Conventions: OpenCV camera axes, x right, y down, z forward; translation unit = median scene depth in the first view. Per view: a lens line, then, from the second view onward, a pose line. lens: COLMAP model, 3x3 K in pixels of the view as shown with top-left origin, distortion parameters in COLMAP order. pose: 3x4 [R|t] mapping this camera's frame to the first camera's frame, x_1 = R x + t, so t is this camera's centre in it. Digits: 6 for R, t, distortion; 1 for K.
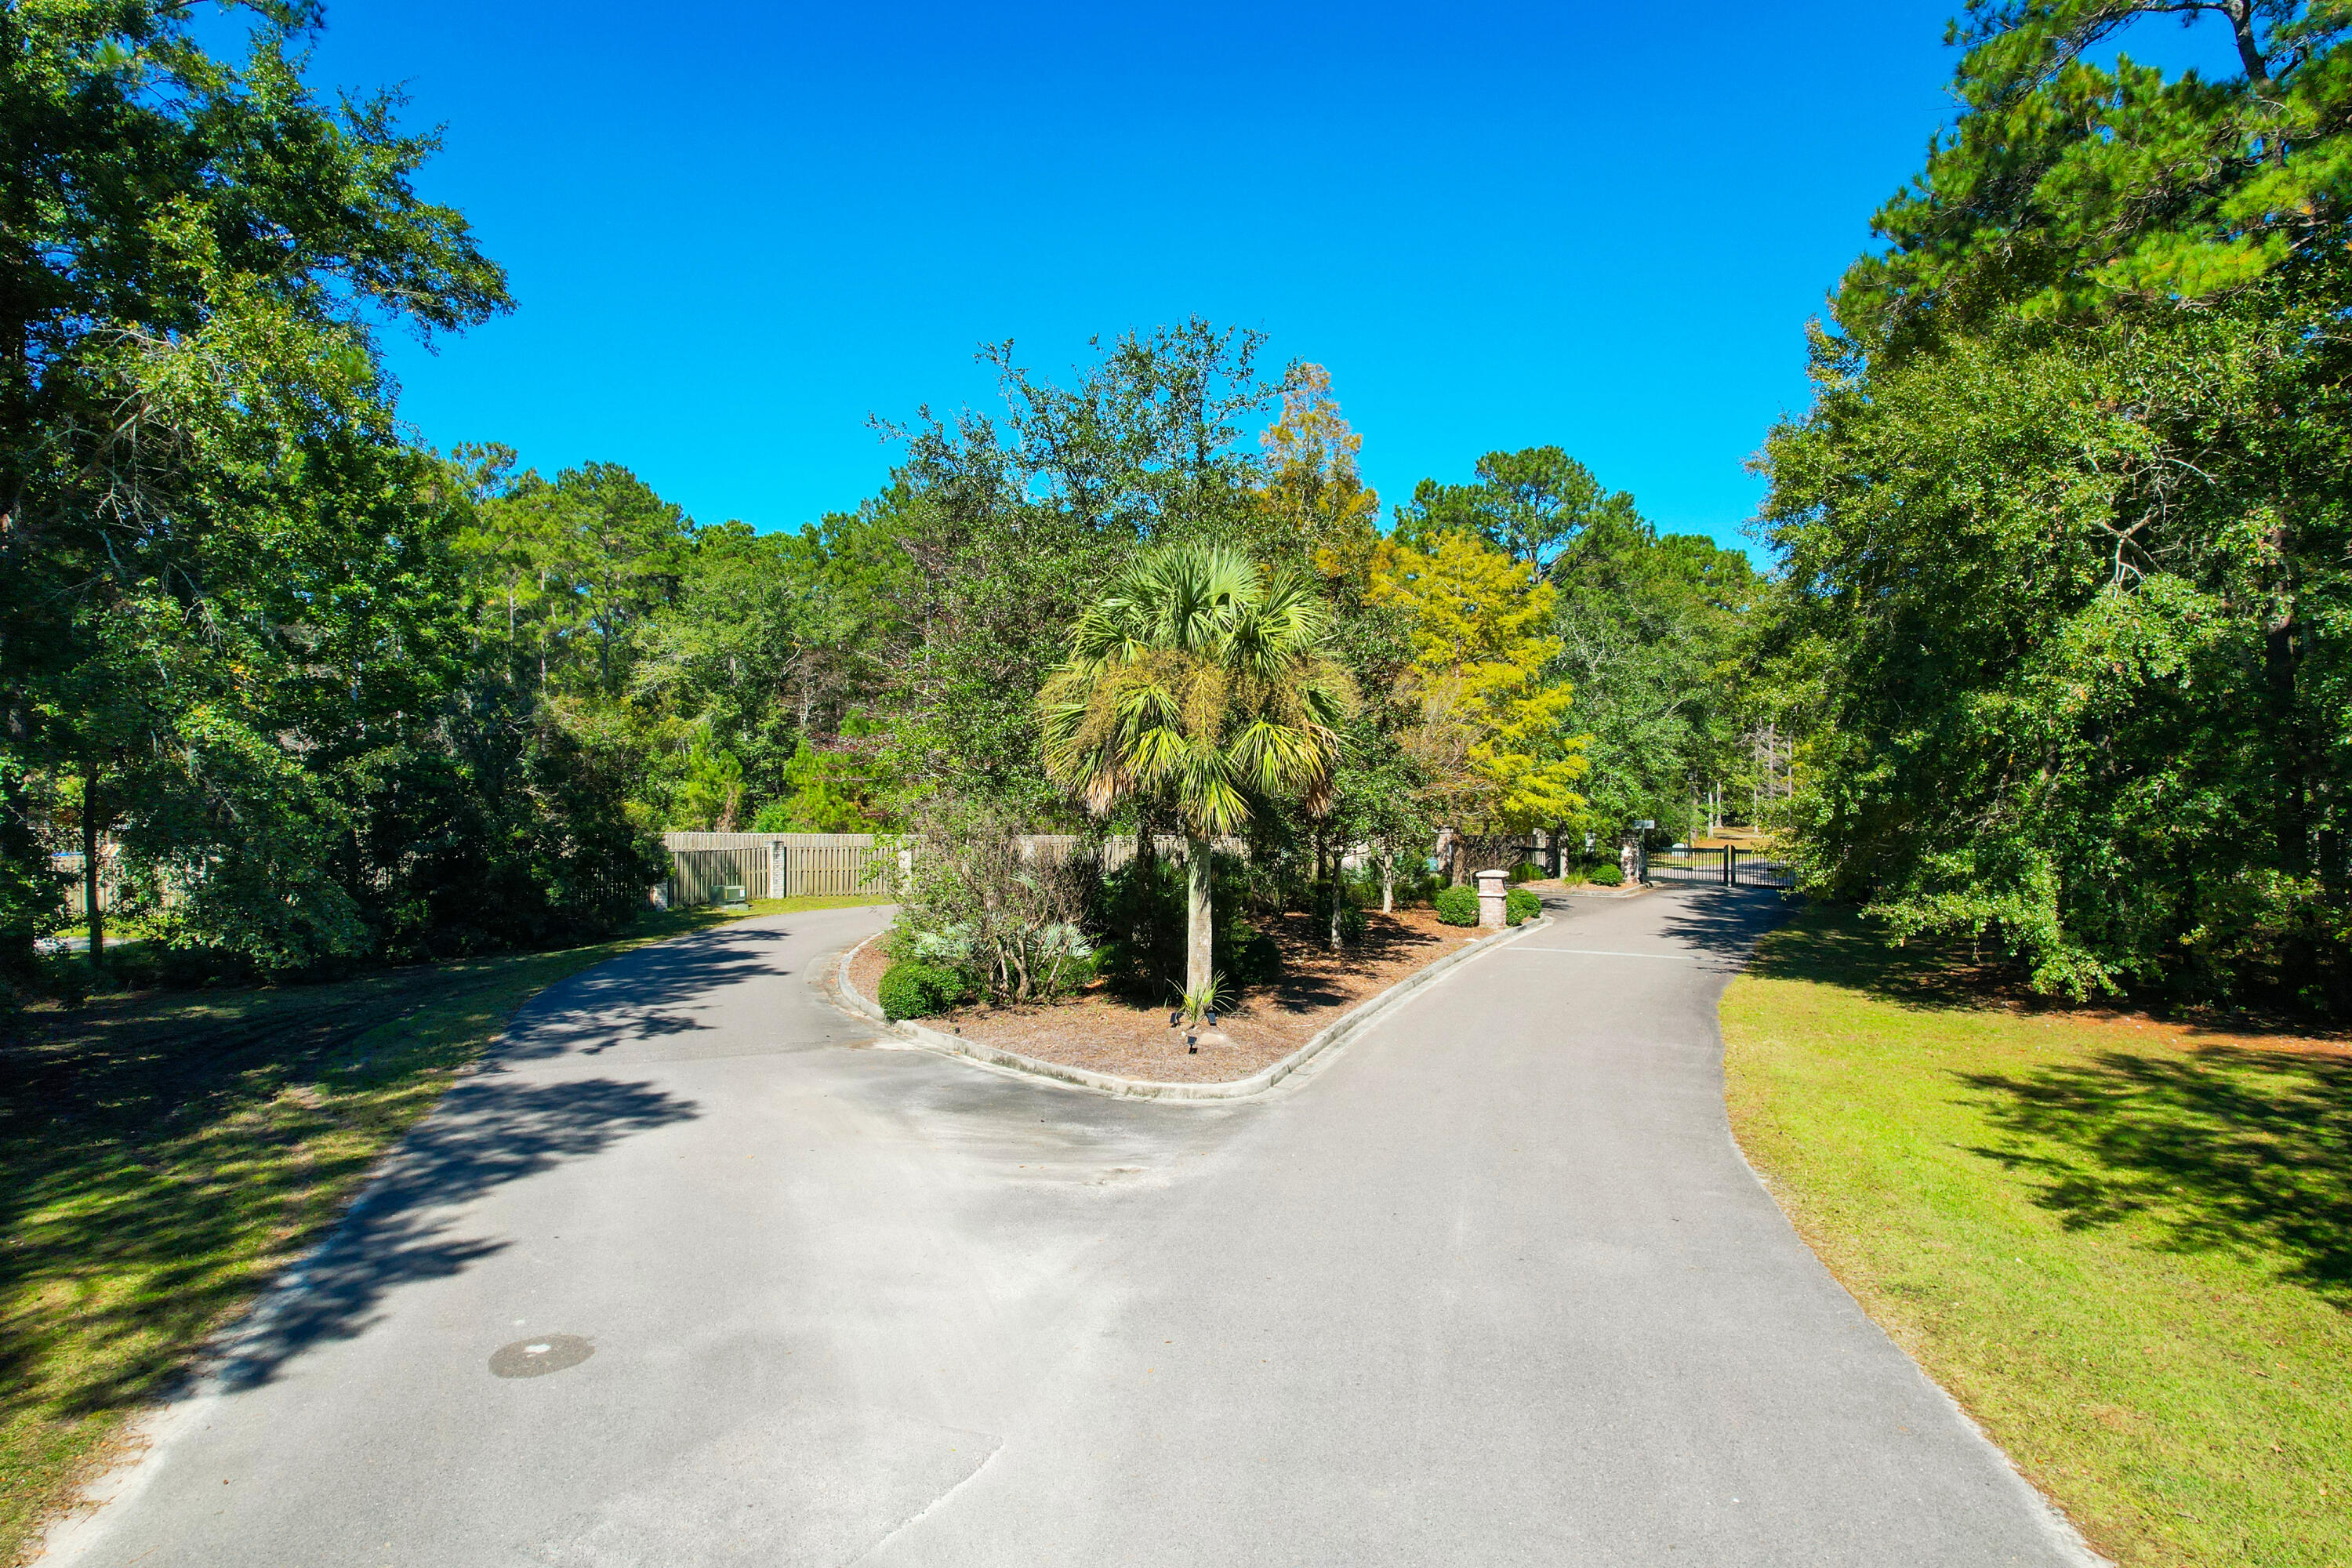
lens RADIAL K [[1530.2, 0, 1175.3], [0, 1530.2, 786.1], [0, 0, 1]] dist [-0.080624, 0.076080]
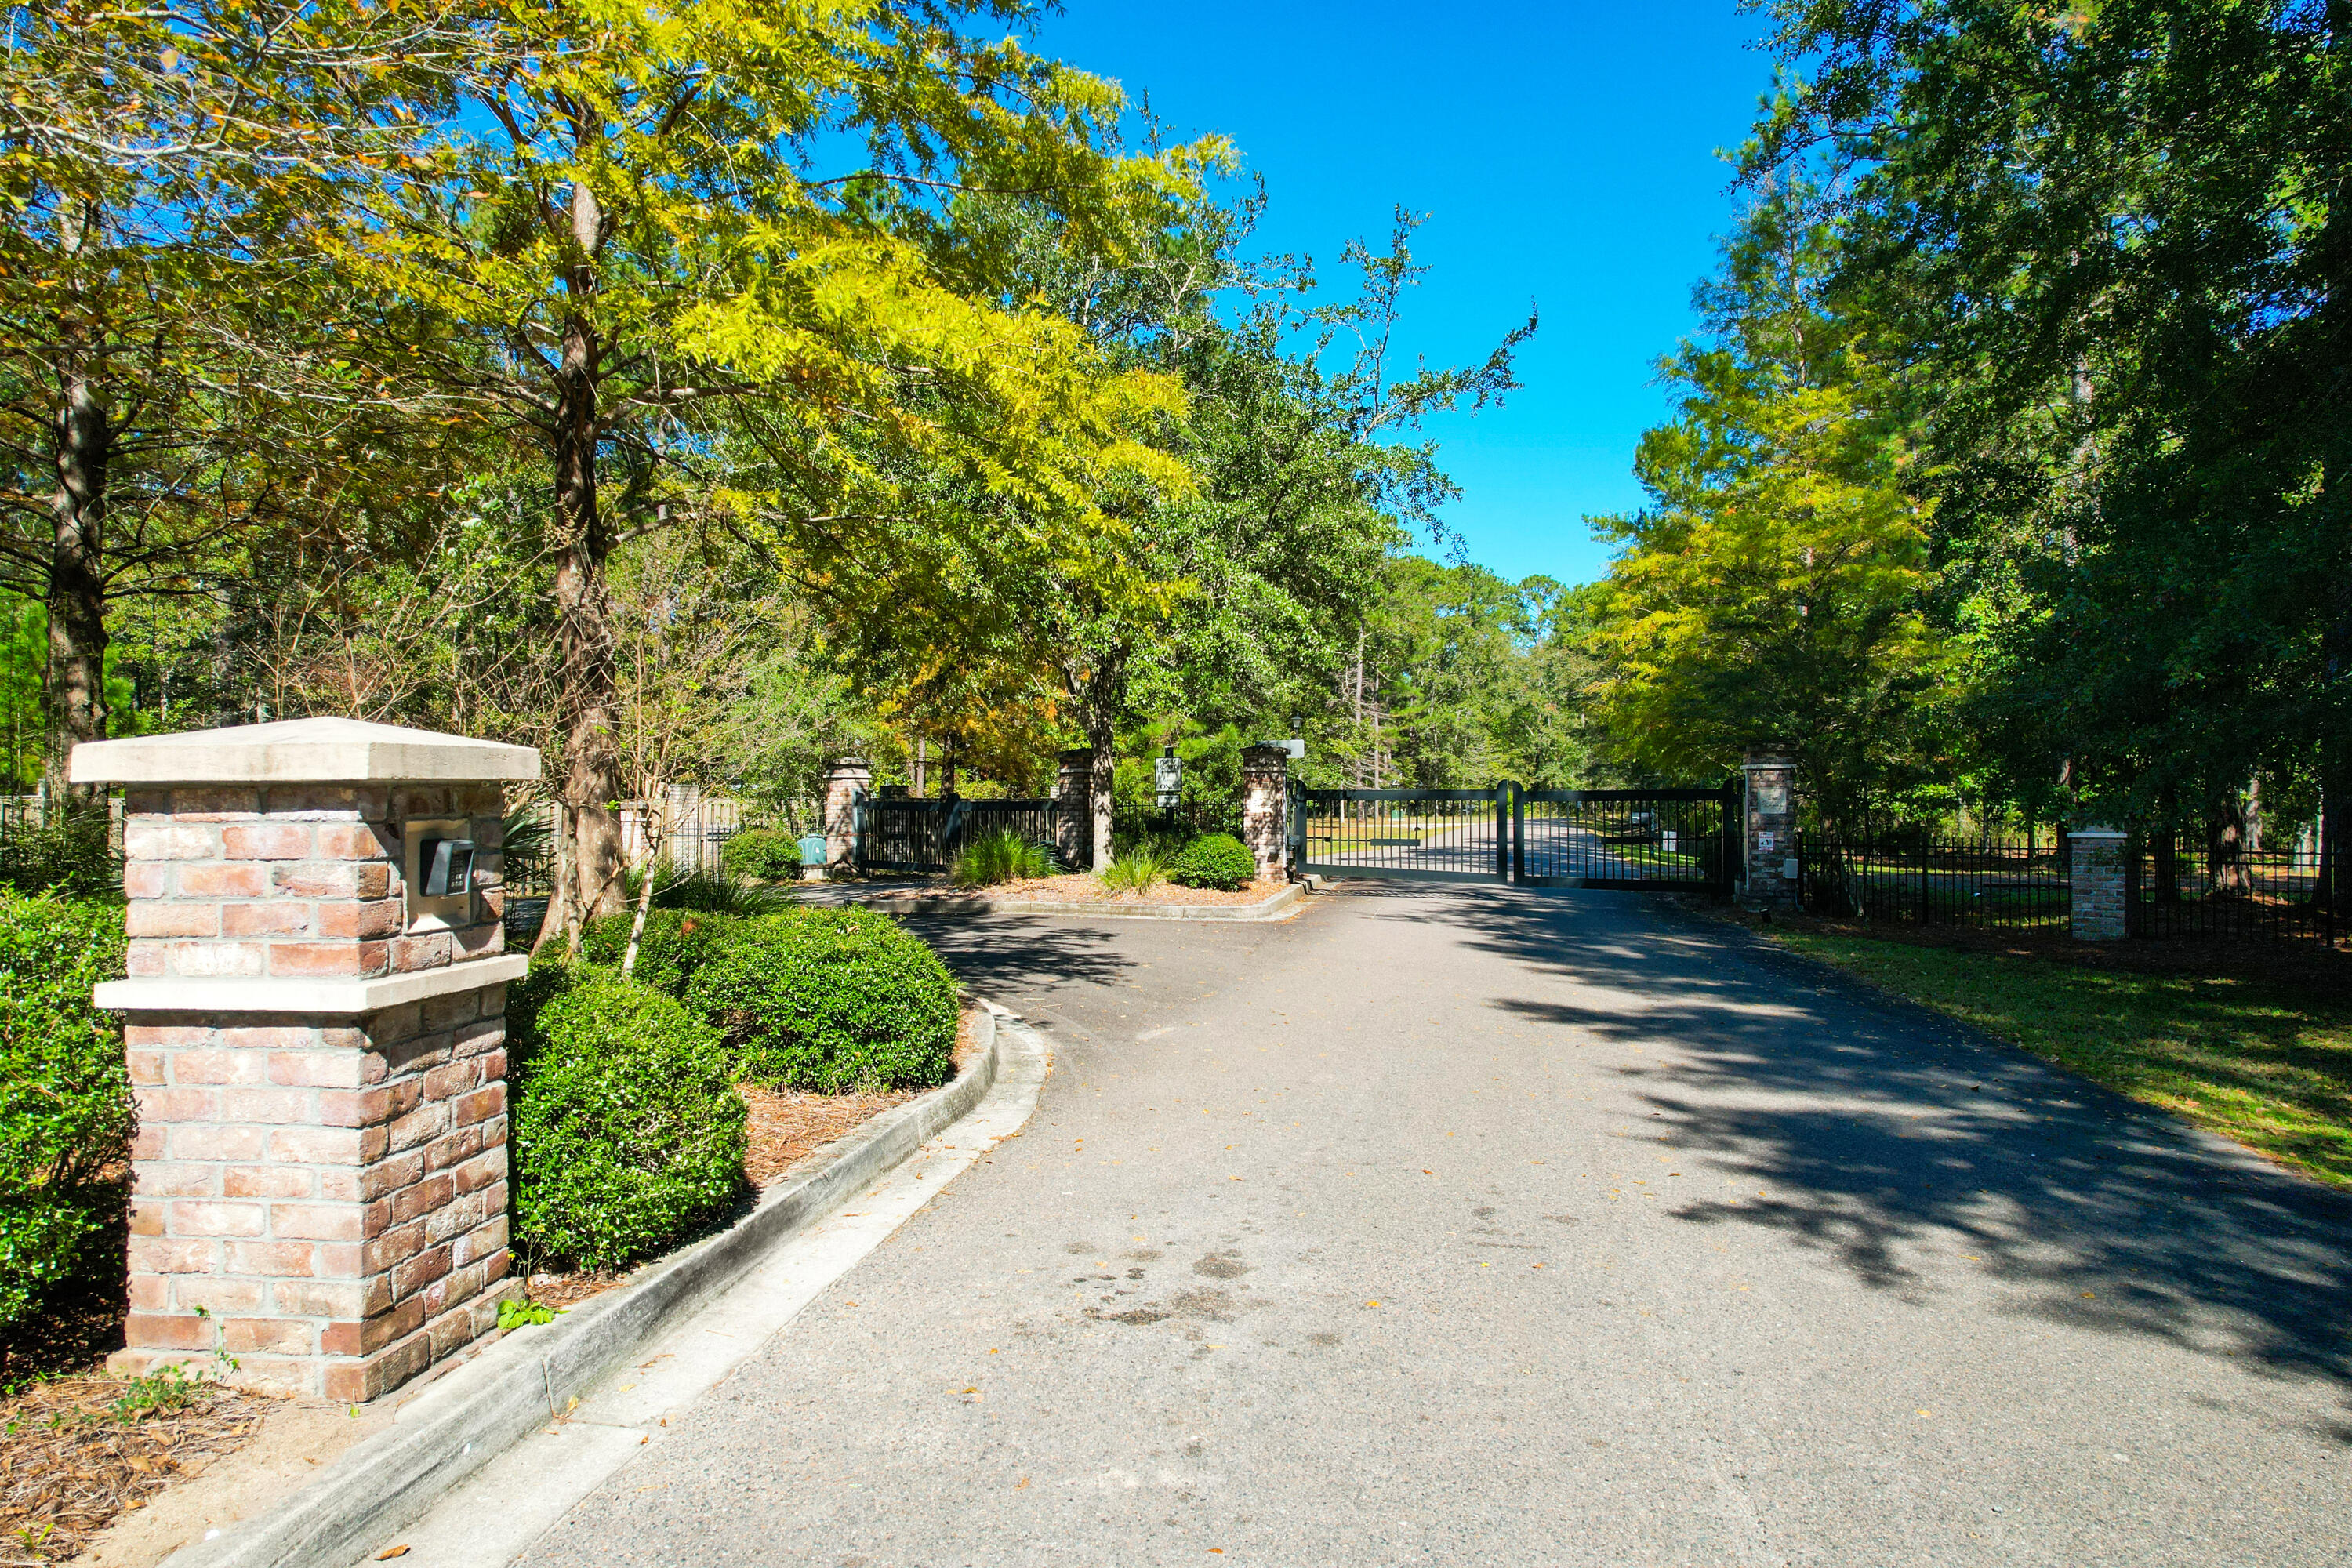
lens RADIAL K [[1530.2, 0, 1175.8], [0, 1530.2, 784.8], [0, 0, 1]] dist [-0.080624, 0.076080]
pose [[0.956189, 0.000579, 0.292750, 0.159706], [-0.001065, 0.999998, 0.001501, 0.038007], [-0.292749, -0.001747, 0.956188, 0.625321]]
